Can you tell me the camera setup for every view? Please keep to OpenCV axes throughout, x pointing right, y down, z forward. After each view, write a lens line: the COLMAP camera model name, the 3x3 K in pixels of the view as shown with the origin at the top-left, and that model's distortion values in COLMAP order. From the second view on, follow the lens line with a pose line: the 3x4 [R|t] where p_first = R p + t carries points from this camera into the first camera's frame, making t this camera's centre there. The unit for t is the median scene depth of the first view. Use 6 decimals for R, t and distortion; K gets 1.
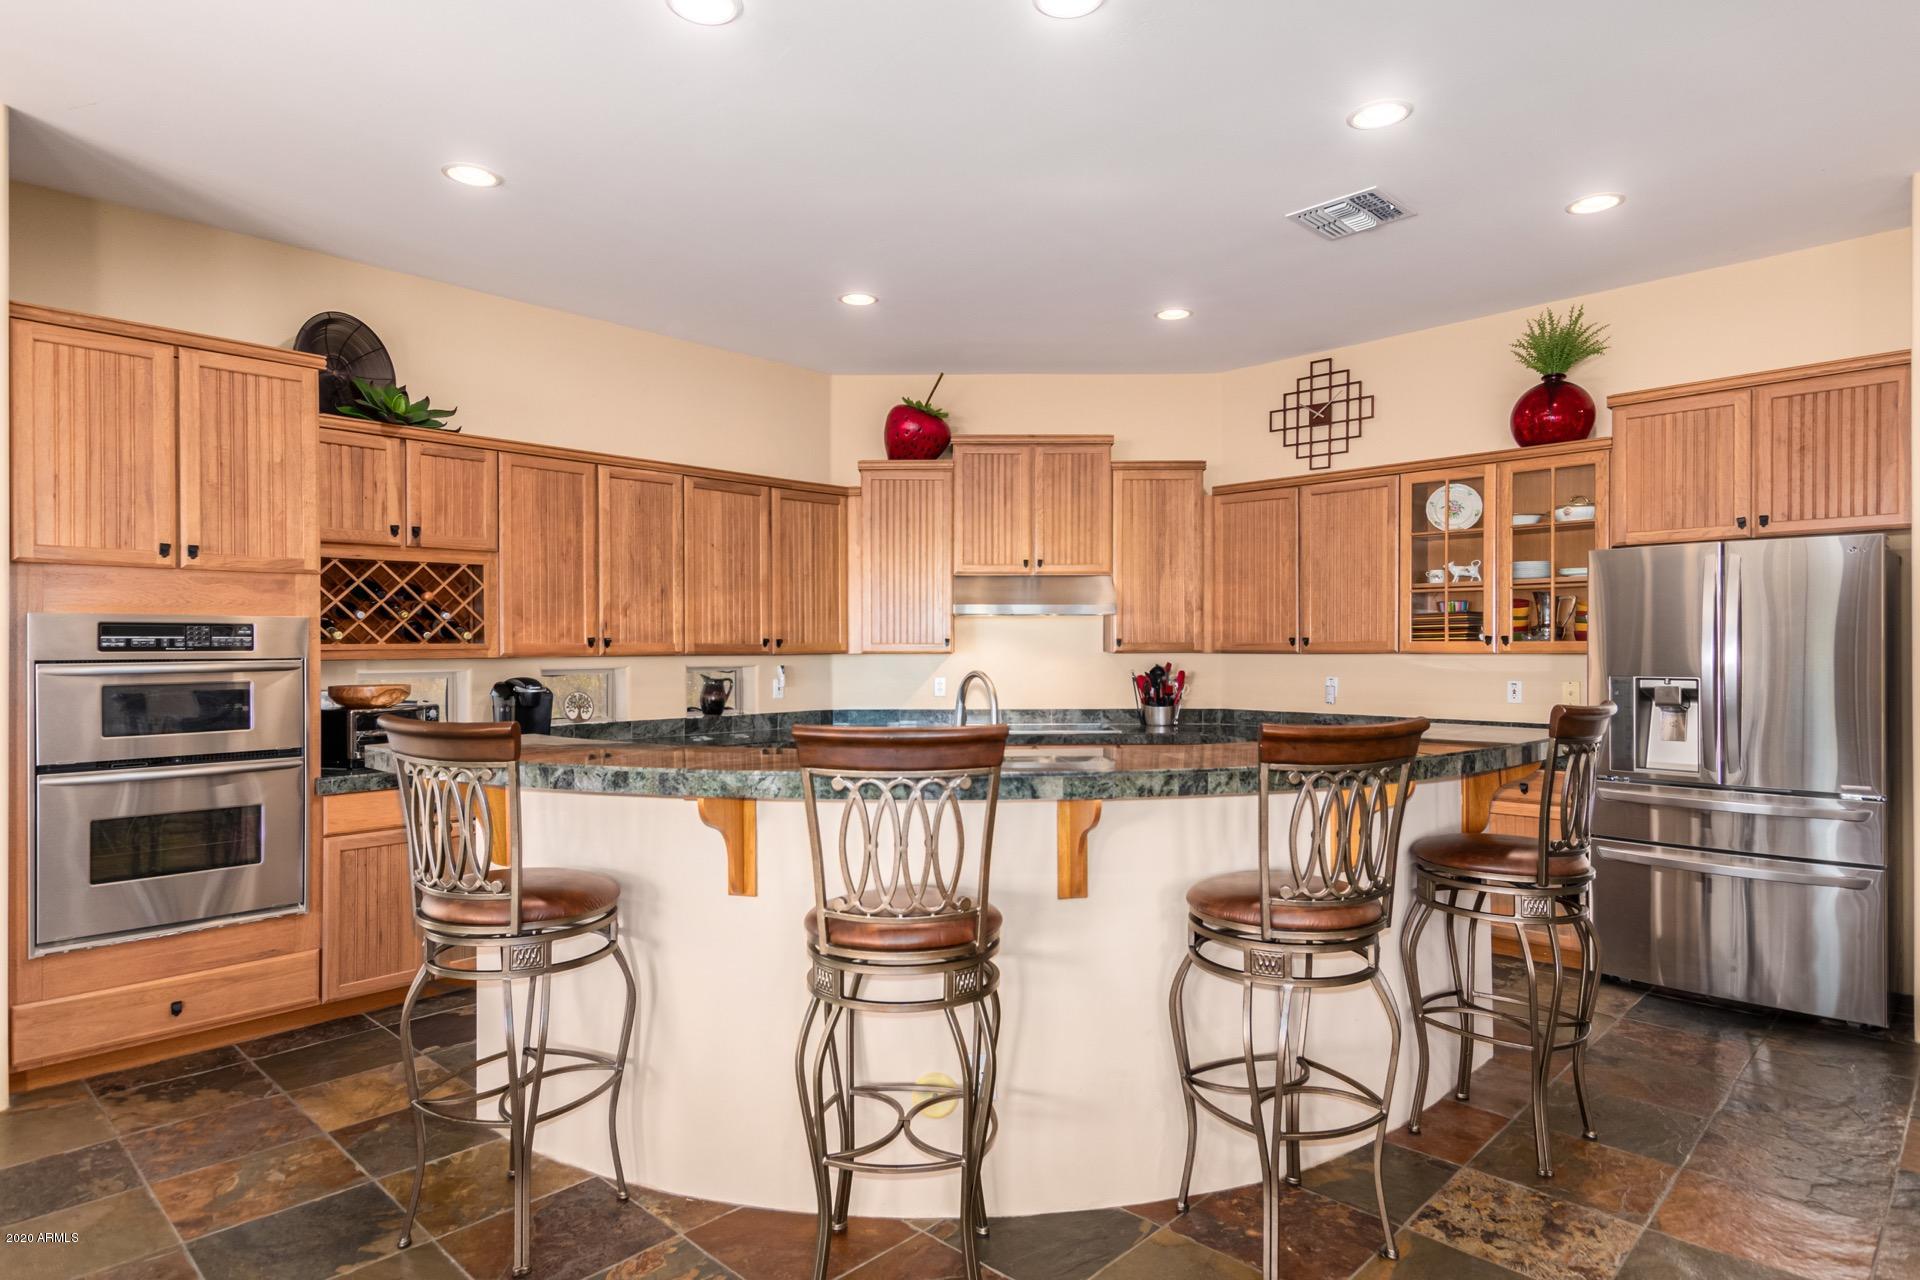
lens RADIAL K [[979.4, 0, 965.3], [0, 979.4, 645.9], [0, 0, 1]] dist [0.016499, -0.001069]
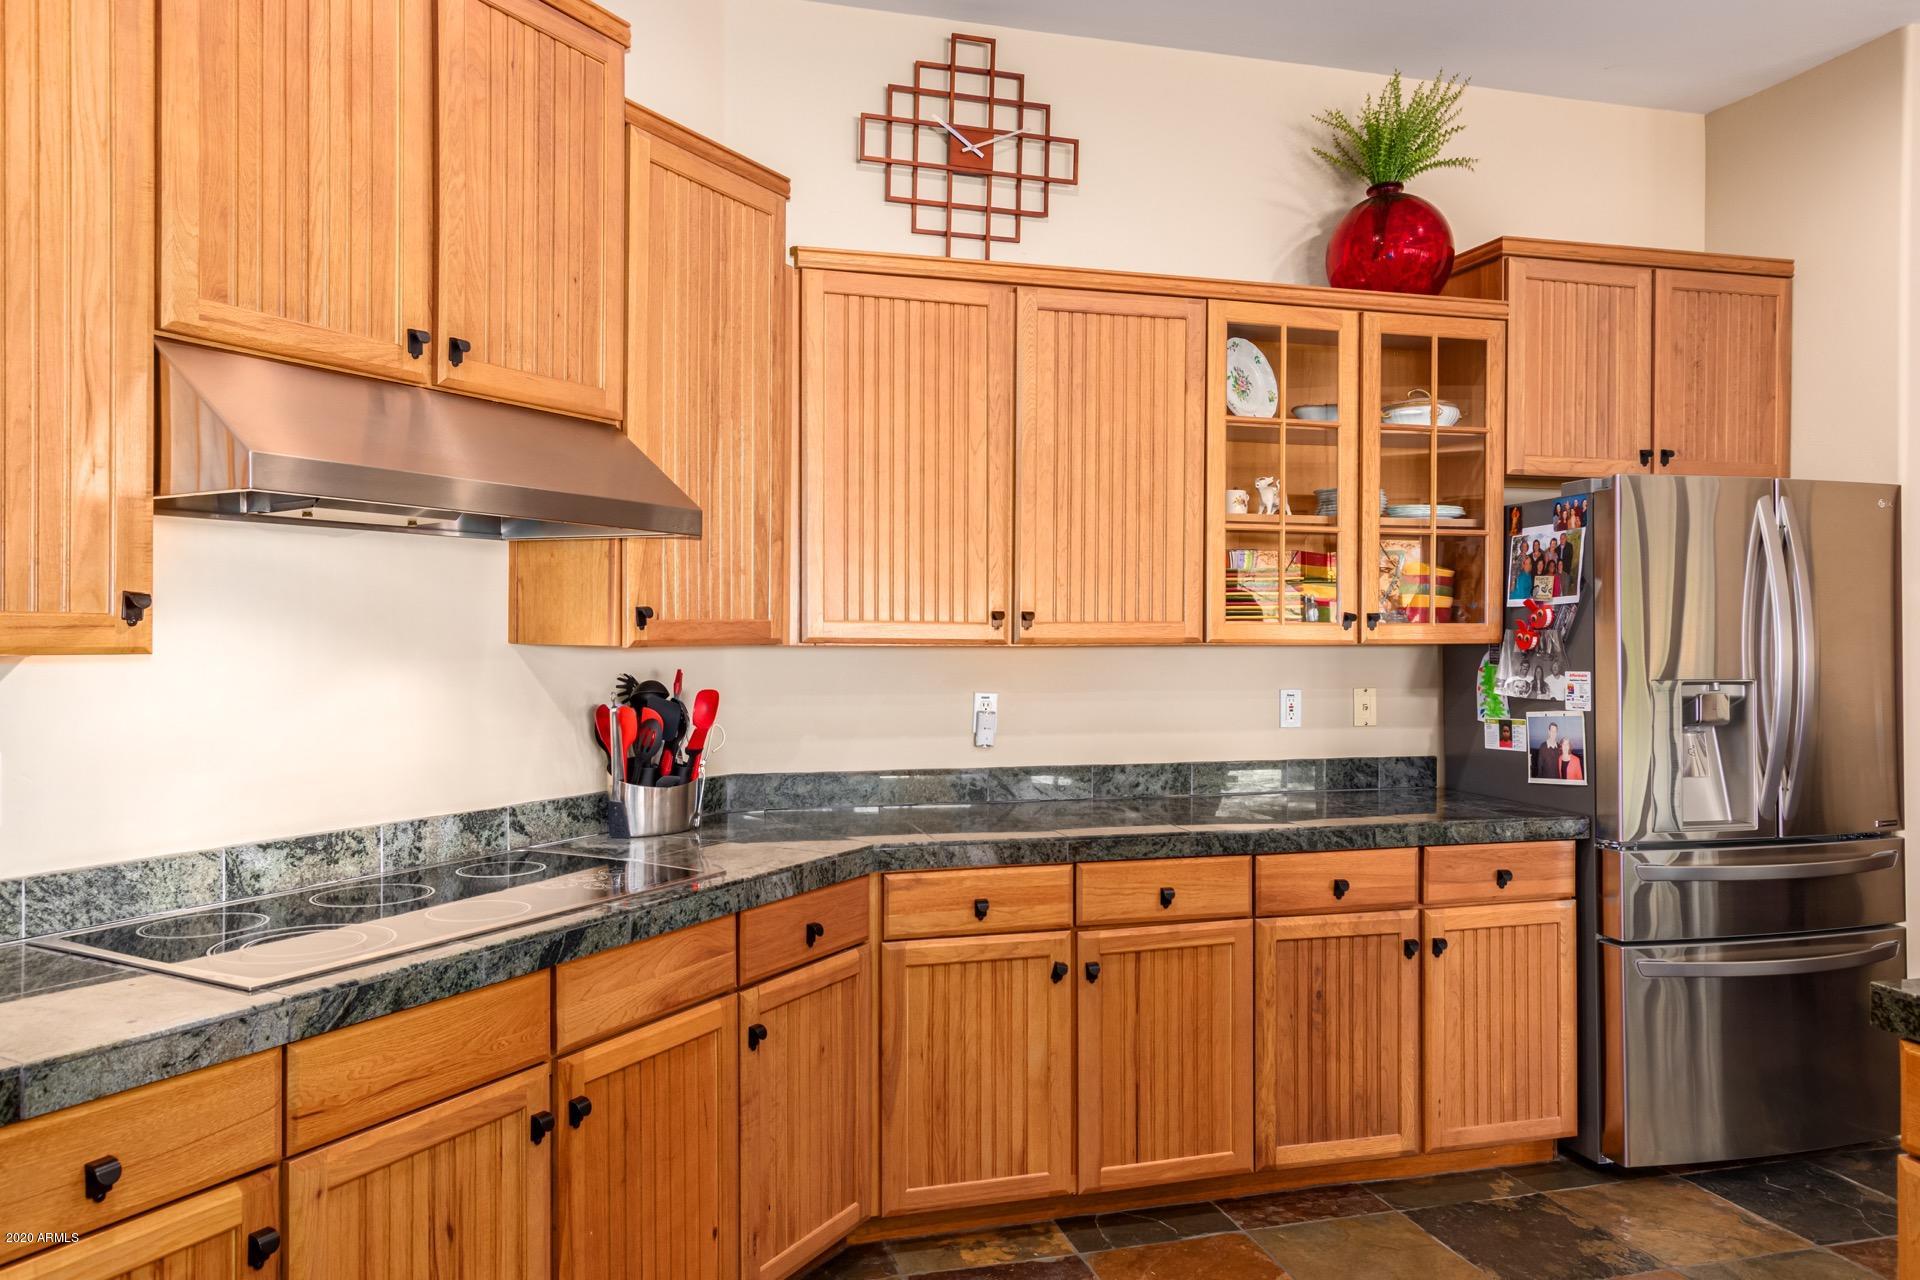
lens RADIAL K [[1267.2, 0, 960.0], [0, 1267.2, 640.0], [0, 0, 1]] dist [0.007225, 0.003412]
pose [[0.535748, -0.002956, 0.844373, -0.166760], [-0.005275, 0.999963, 0.006848, 0.000937], [-0.844362, -0.008123, 0.535712, 0.657851]]
